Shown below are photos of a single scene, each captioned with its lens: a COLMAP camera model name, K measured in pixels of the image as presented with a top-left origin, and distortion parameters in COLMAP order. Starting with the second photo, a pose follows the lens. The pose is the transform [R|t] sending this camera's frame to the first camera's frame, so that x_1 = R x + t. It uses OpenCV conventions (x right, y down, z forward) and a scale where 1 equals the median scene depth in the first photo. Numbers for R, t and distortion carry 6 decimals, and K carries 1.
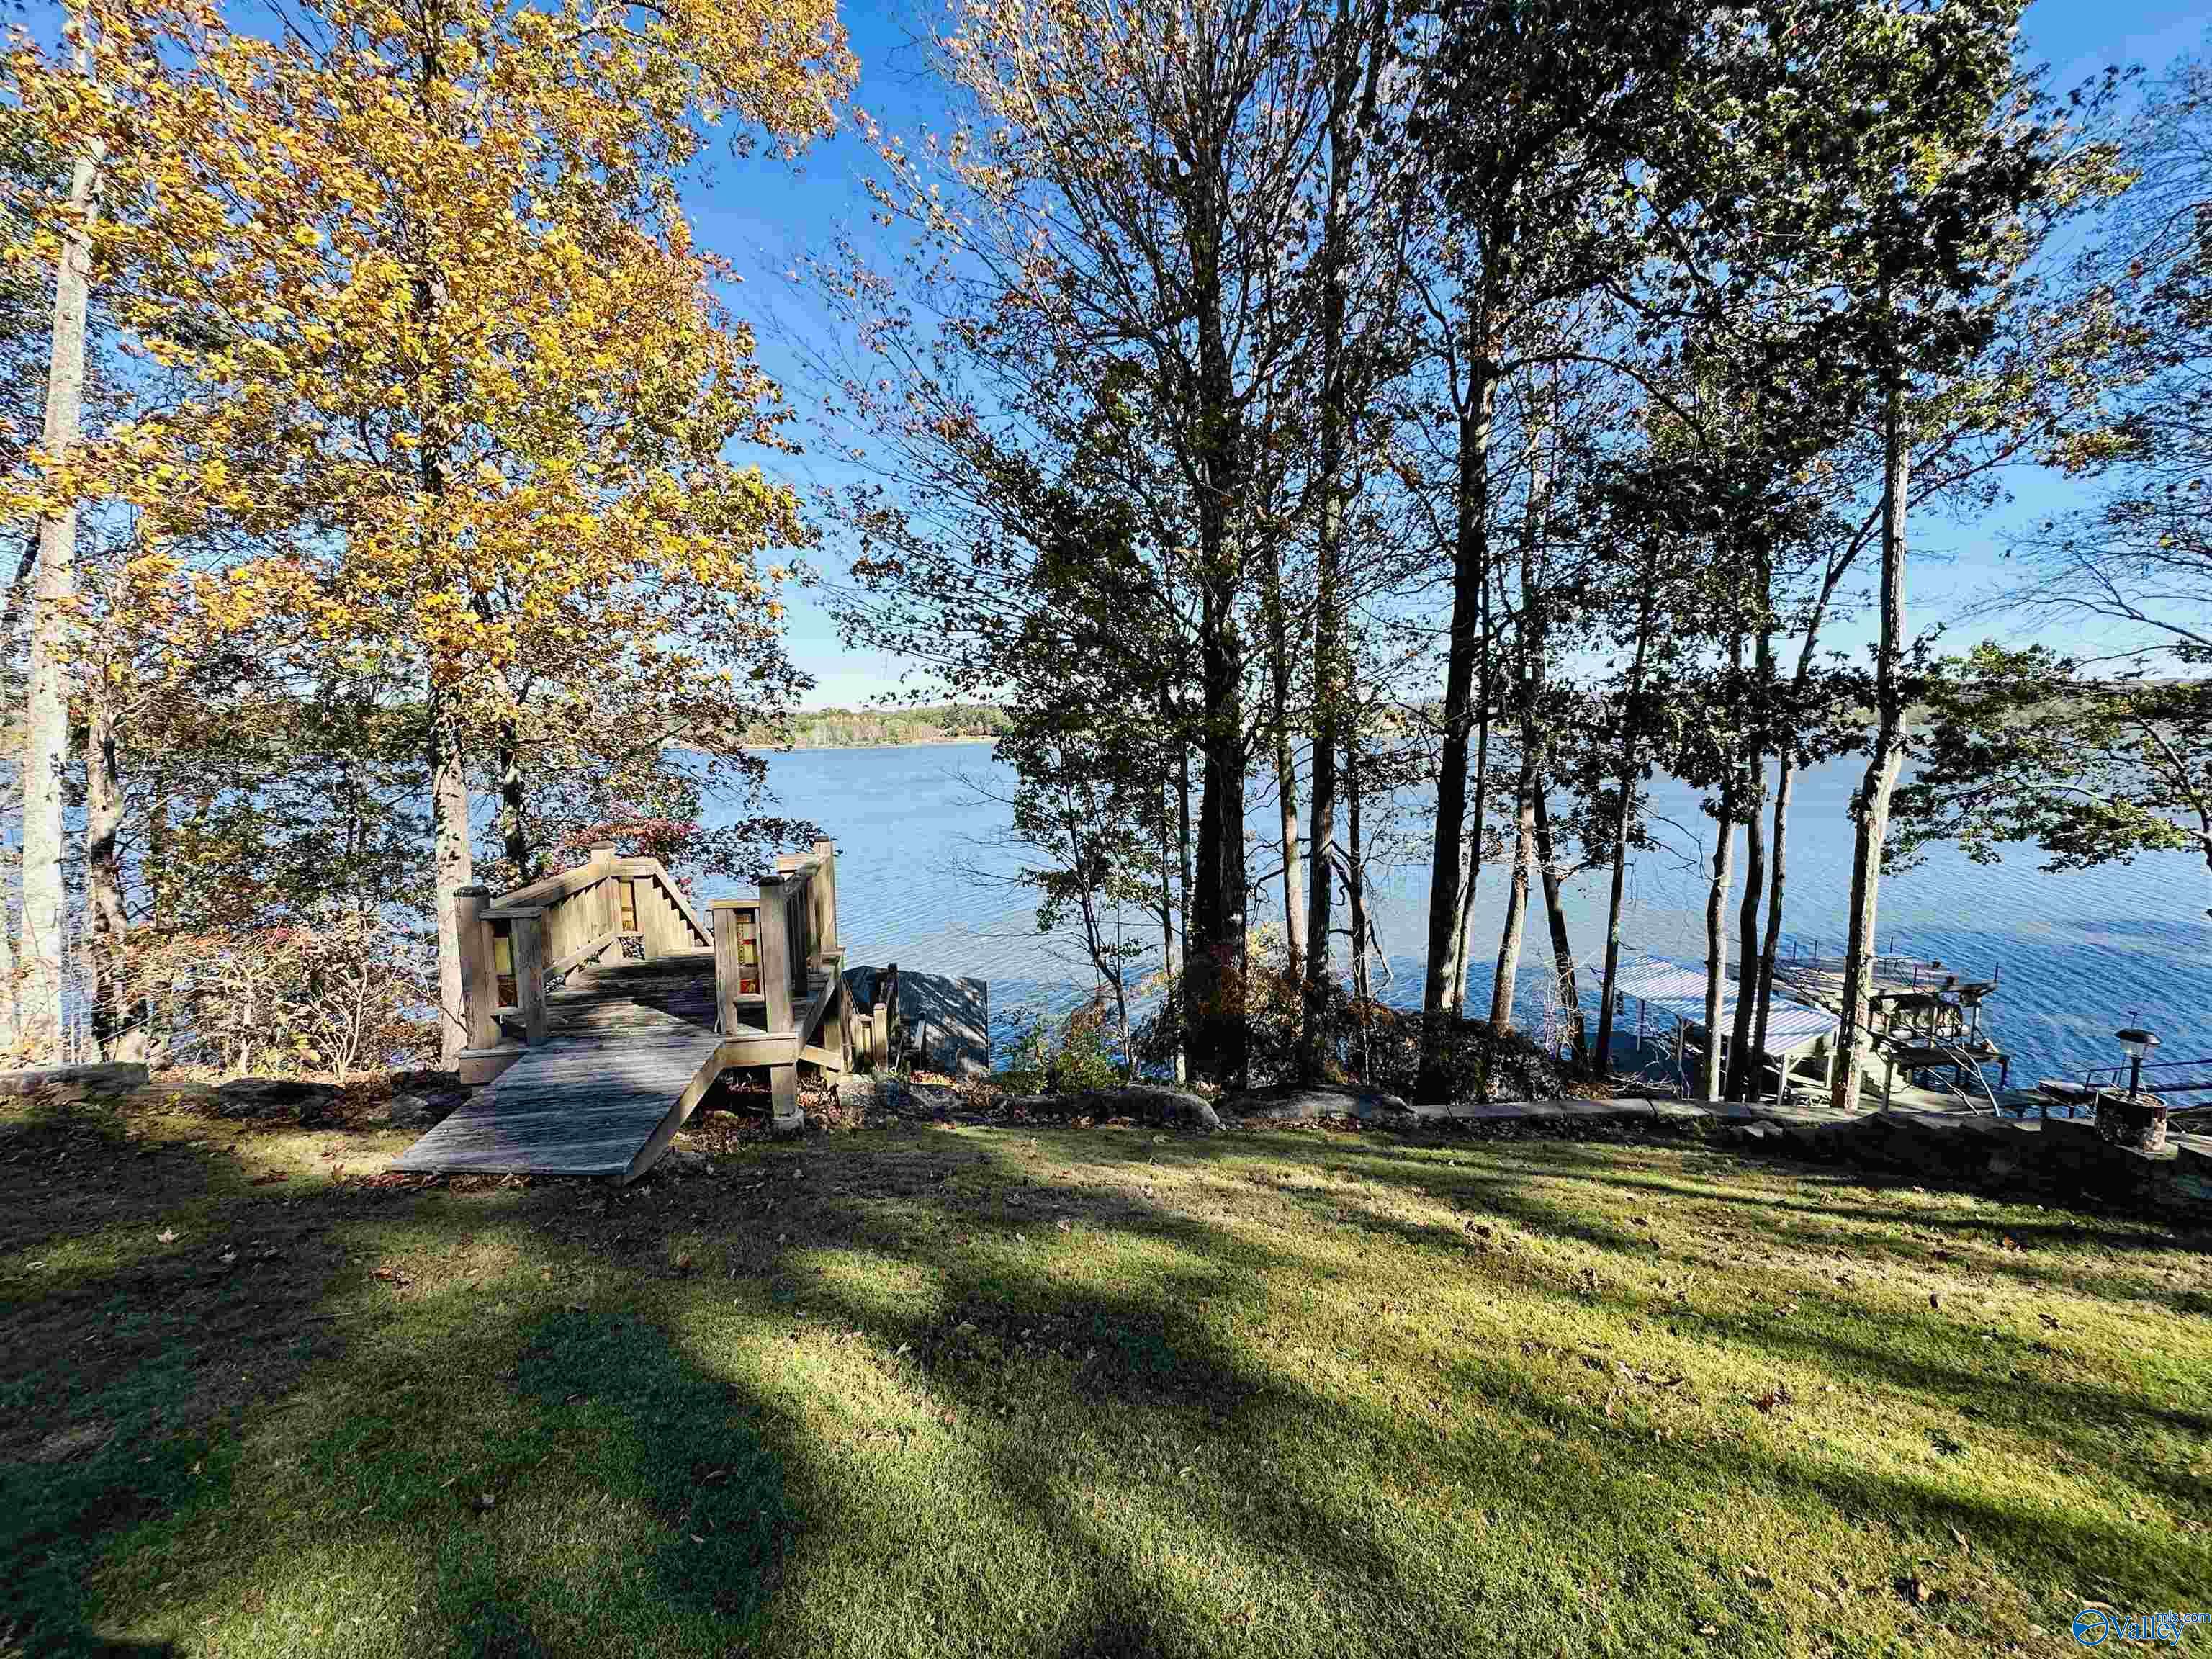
lens RADIAL K [[883.0, 0, 1109.1], [0, 883.0, 837.1], [0, 0, 1]] dist [-0.002300, 0.000578]
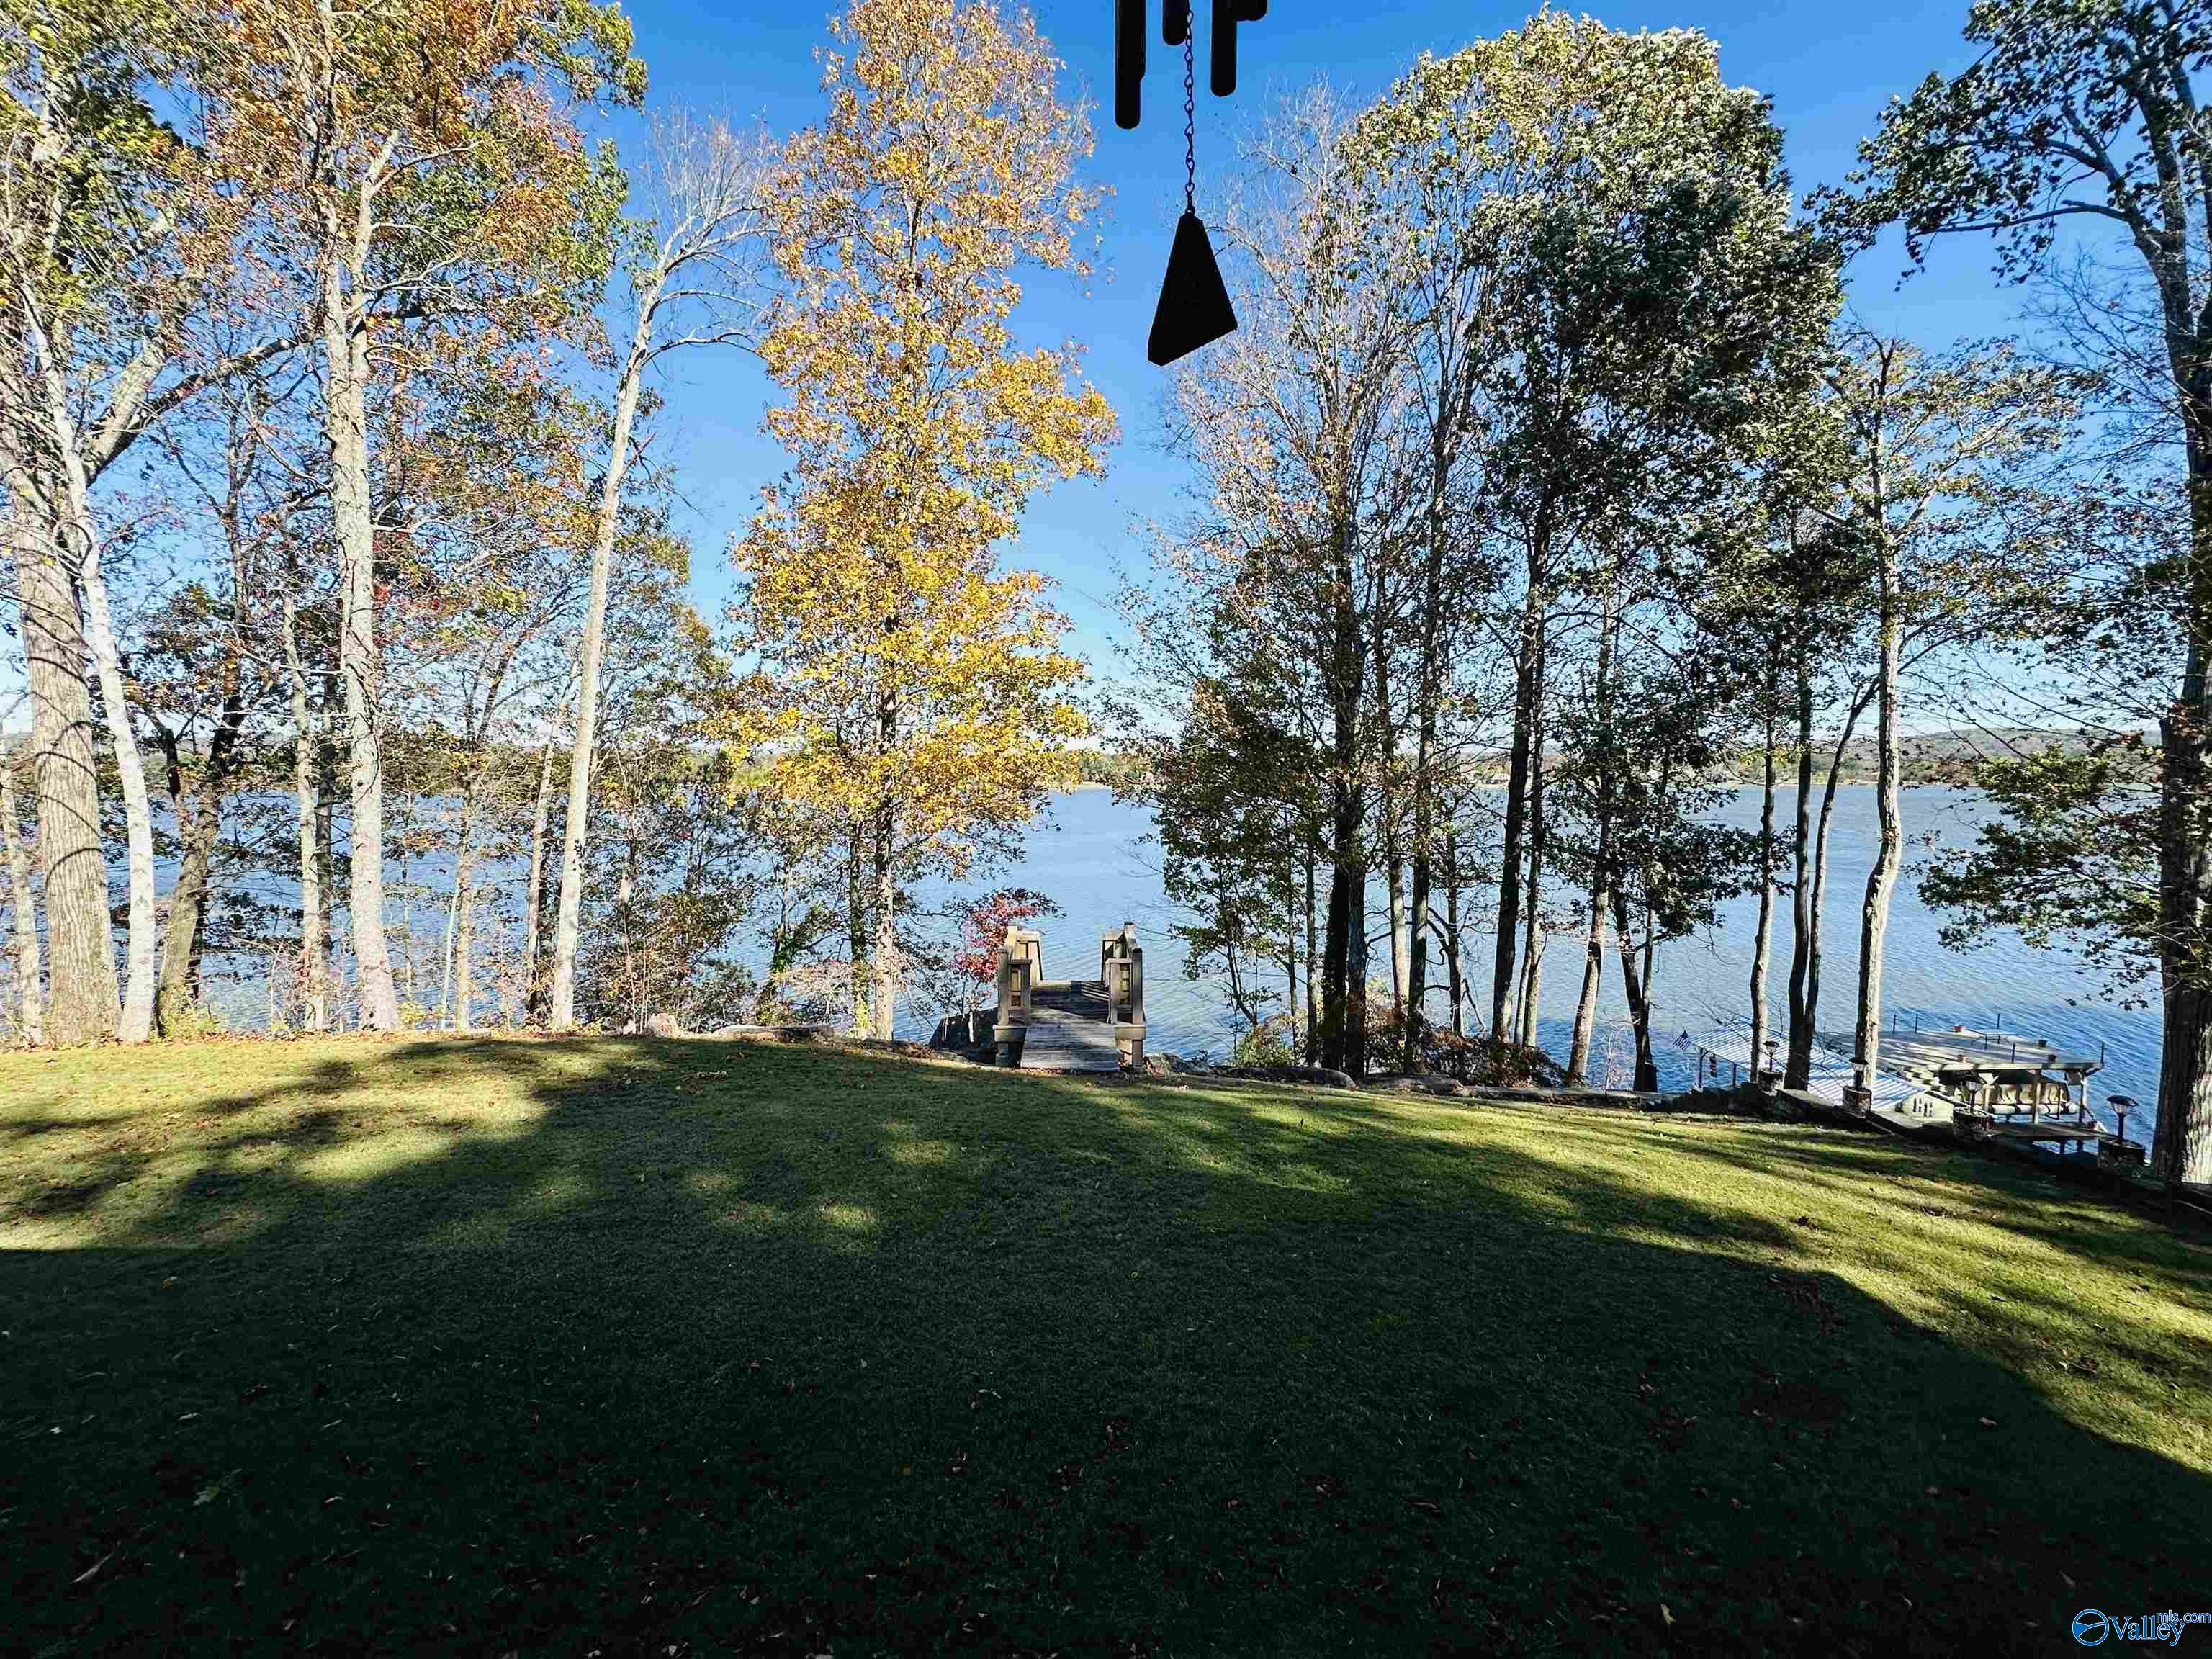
lens RADIAL K [[883.0, 0, 1100.2], [0, 883.0, 831.1], [0, 0, 1]] dist [-0.002300, 0.000578]
pose [[0.992439, 0.018829, -0.121288, -0.053639], [-0.025708, 0.998133, -0.055408, -0.025979], [0.120018, 0.058108, 0.991070, -0.253566]]
